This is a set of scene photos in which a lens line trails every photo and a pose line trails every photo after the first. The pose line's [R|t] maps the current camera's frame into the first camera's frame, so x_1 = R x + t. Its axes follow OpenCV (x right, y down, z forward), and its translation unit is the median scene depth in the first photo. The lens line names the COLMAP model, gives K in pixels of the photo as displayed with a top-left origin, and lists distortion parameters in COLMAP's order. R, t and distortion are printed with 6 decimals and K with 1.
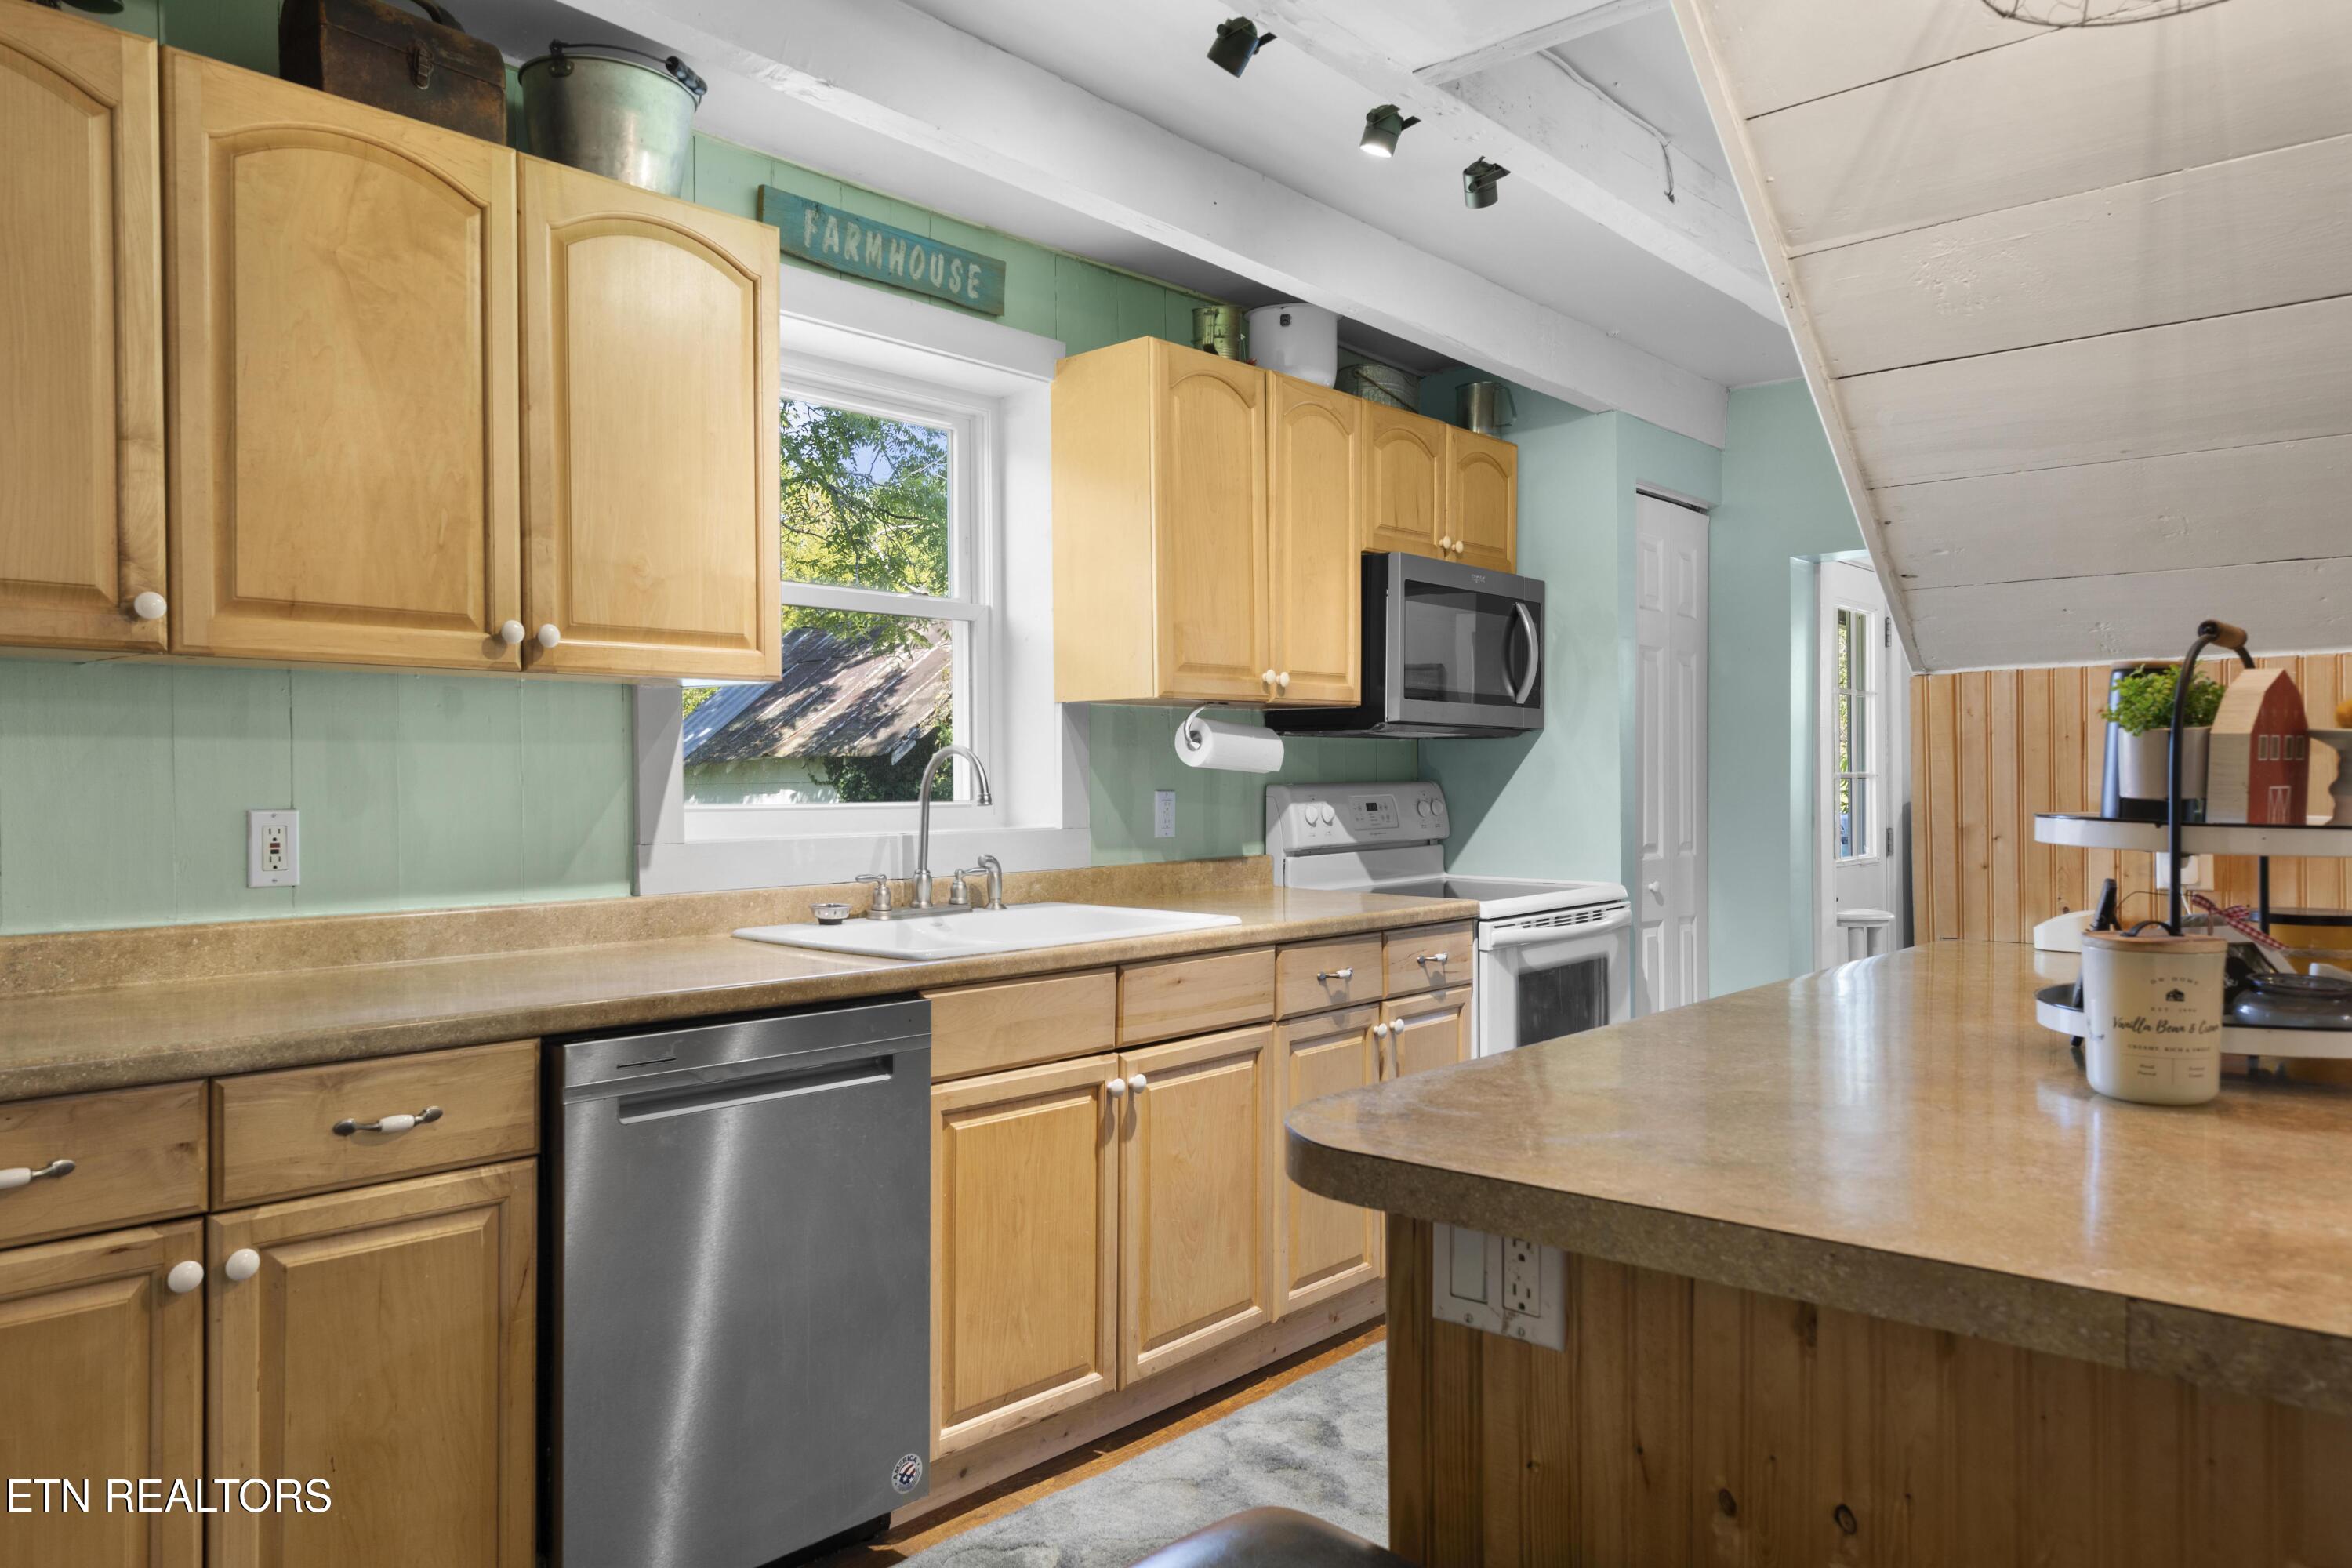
lens RADIAL K [[1604.3, 0, 1171.8], [0, 1604.3, 787.0], [0, 0, 1]] dist [0.005799, 0.000952]
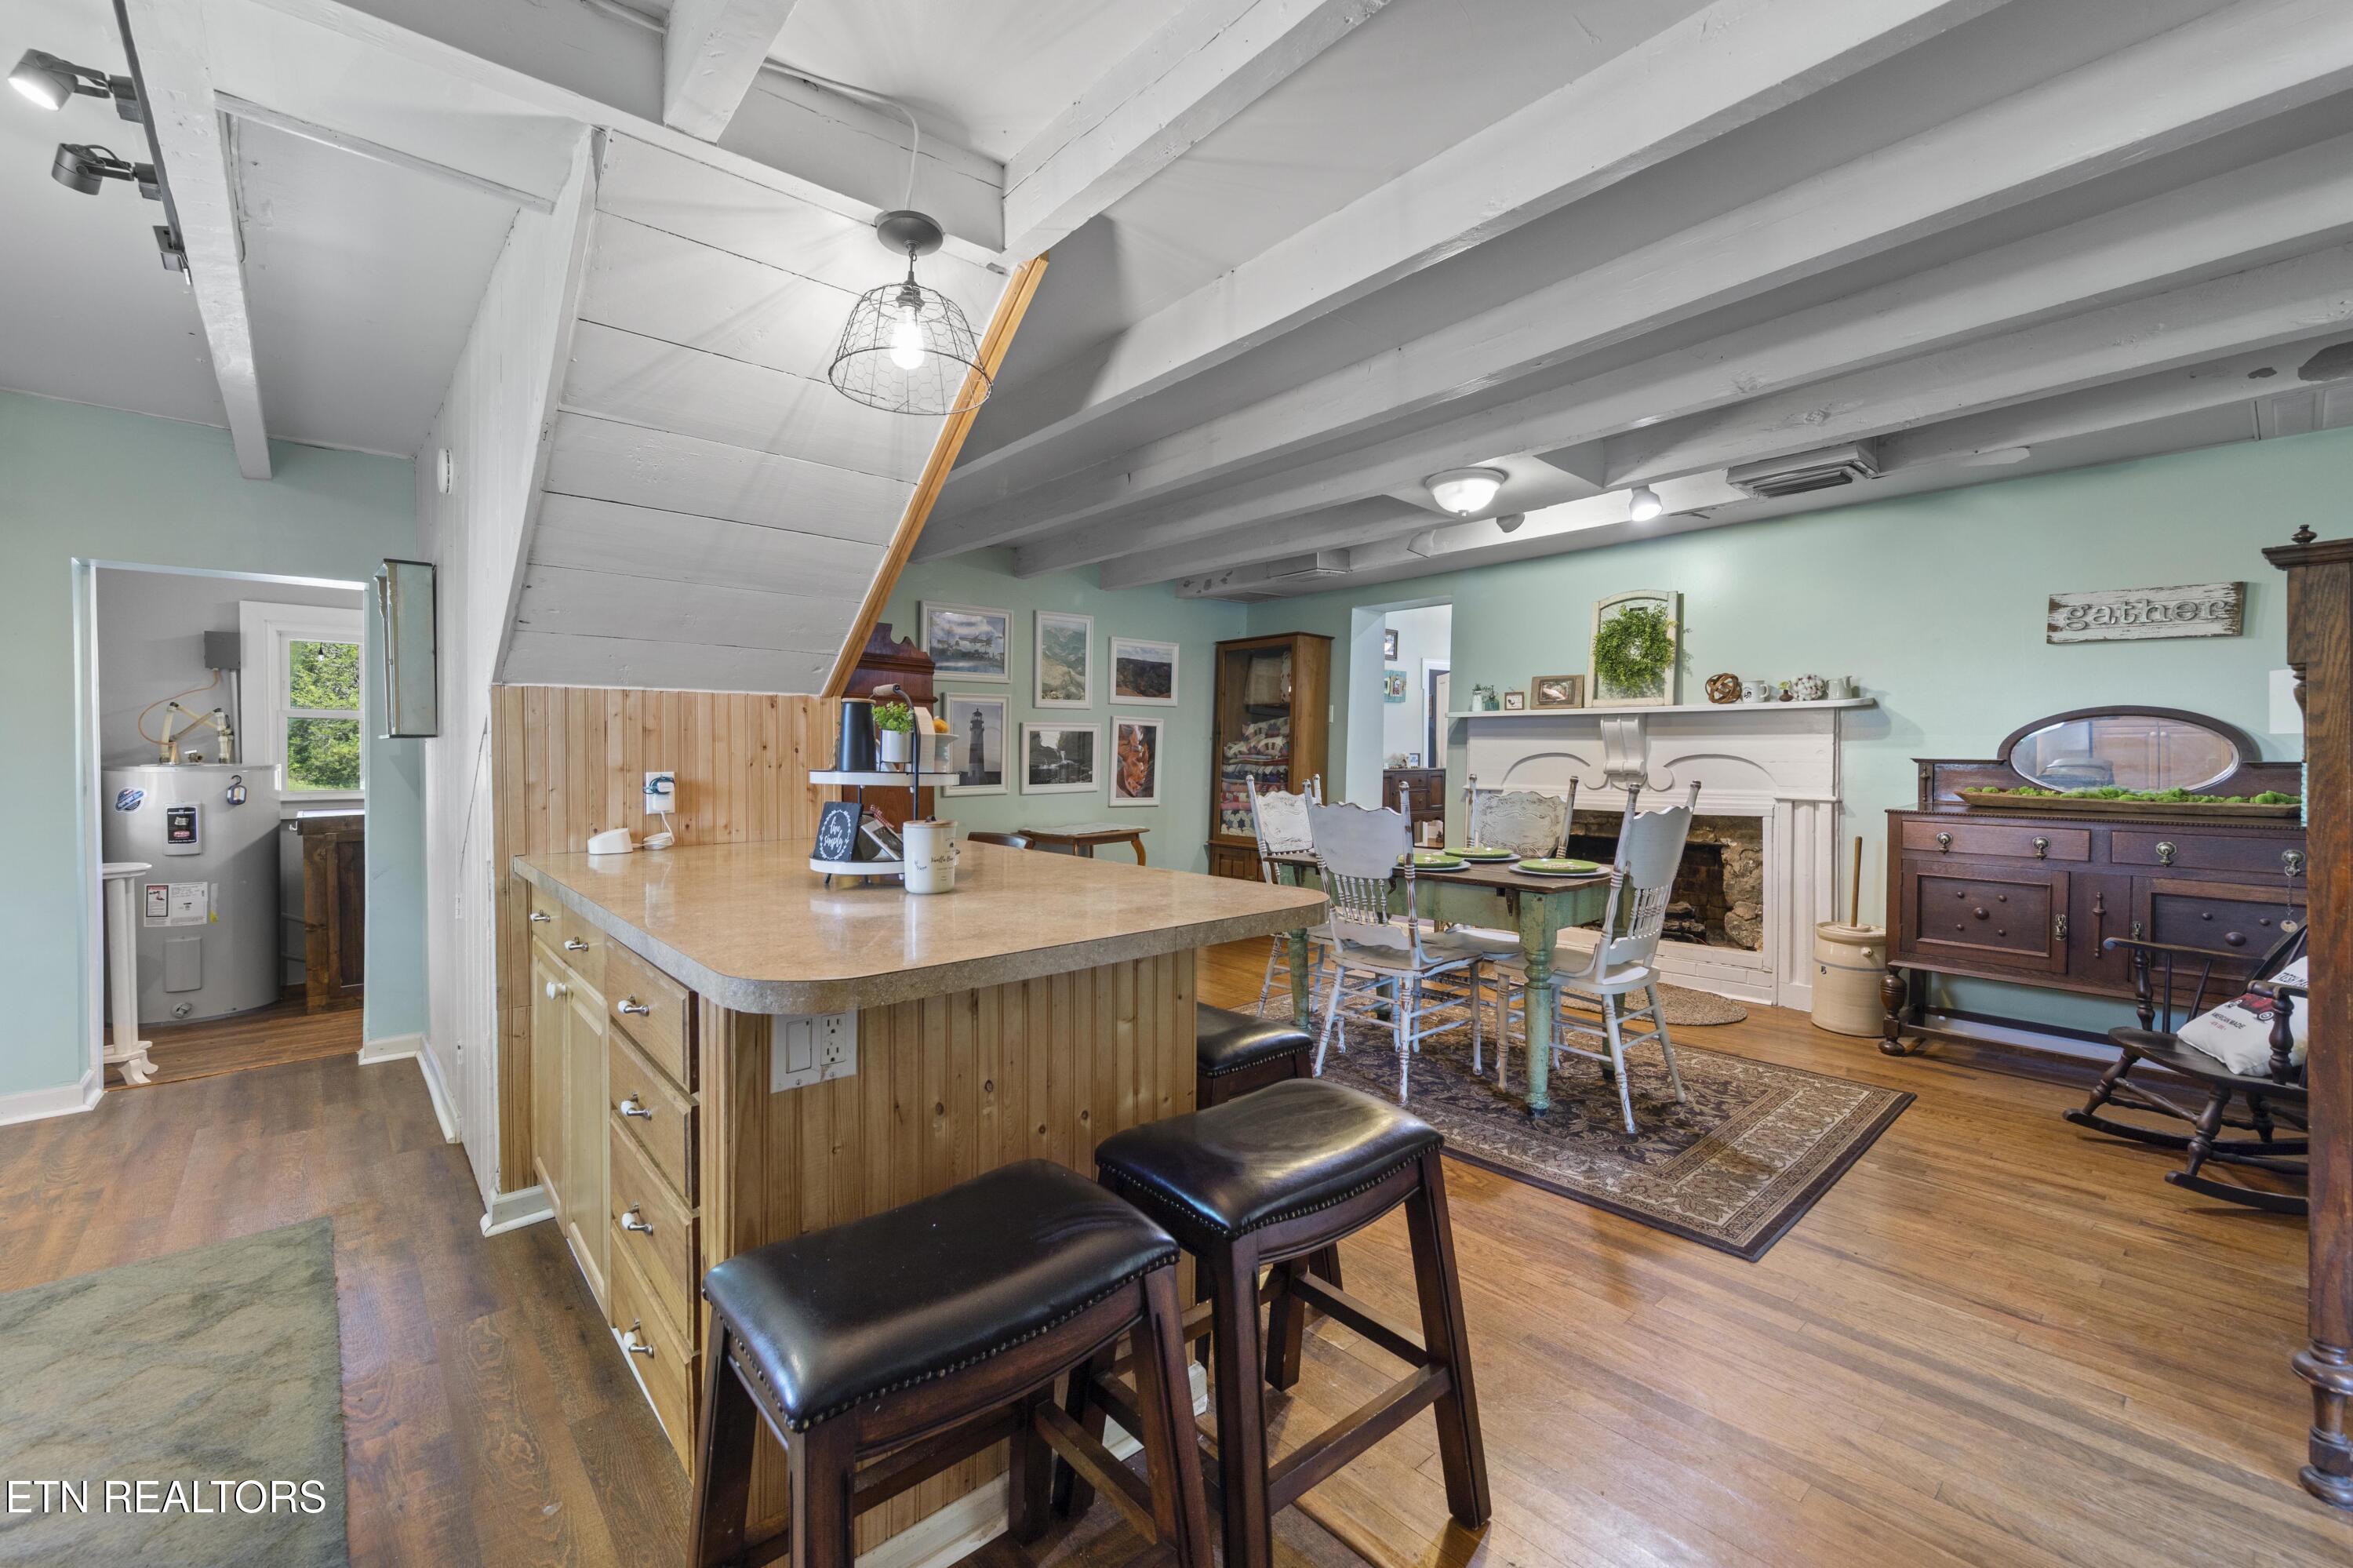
lens RADIAL K [[961.9, 0, 1166.9], [0, 961.9, 770.7], [0, 0, 1]] dist [0.003609, -0.000145]
pose [[0.124102, -0.016420, 0.992134, -0.750420], [0.006068, 0.999857, 0.015788, 0.000506], [-0.992251, 0.004061, 0.124184, 0.514241]]
